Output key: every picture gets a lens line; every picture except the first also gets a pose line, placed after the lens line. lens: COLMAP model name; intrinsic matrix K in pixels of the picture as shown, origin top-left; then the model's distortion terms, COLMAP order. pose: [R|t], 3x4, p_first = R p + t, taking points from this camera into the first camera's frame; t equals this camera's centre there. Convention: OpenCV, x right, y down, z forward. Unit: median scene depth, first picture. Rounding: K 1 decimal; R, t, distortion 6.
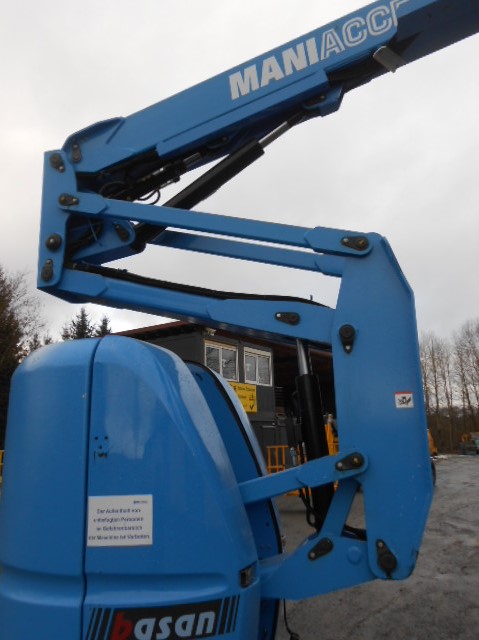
lens RADIAL K [[548.9, 0, 242.5], [0, 548.9, 323.7], [0, 0, 1]] dist [0.005741, 0.003891]
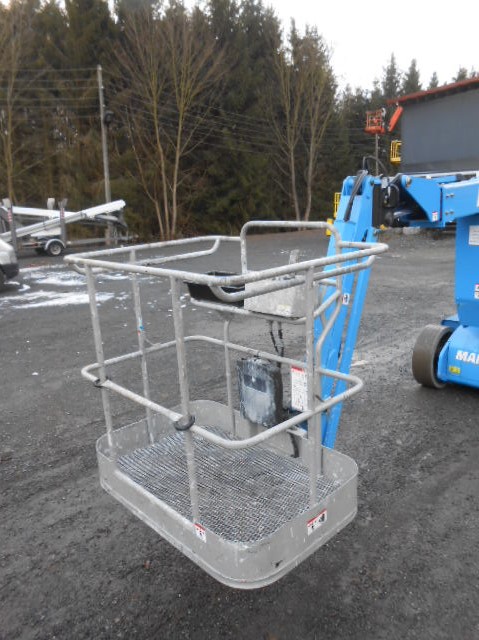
lens RADIAL K [[501.3, 0, 244.7], [0, 501.3, 321.6], [0, 0, 1]] dist [-0.042816, 0.066463]
pose [[0.862344, 0.118823, -0.492183, -0.170819], [0.126300, 0.890864, 0.436360, -0.375863], [0.490318, -0.438455, 0.753223, -1.319700]]
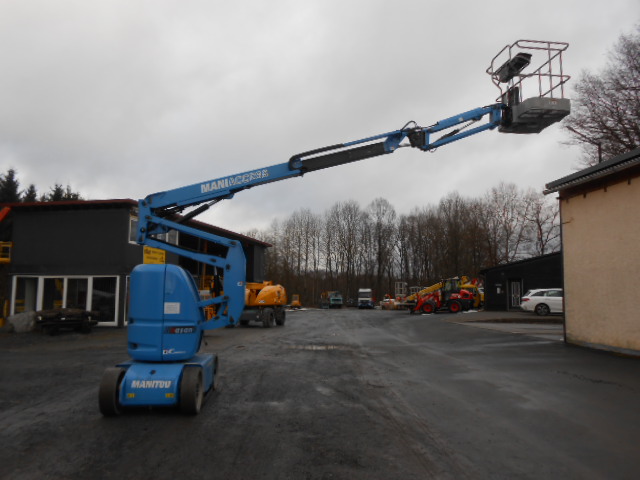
lens RADIAL K [[501.3, 0, 320.1], [0, 501.3, 237.2], [0, 0, 1]] dist [-0.042816, 0.066463]
pose [[0.935038, 0.080165, 0.345366, -0.364916], [-0.113306, 0.990585, 0.076832, -0.439315], [-0.335956, -0.110973, 0.935318, -2.087928]]
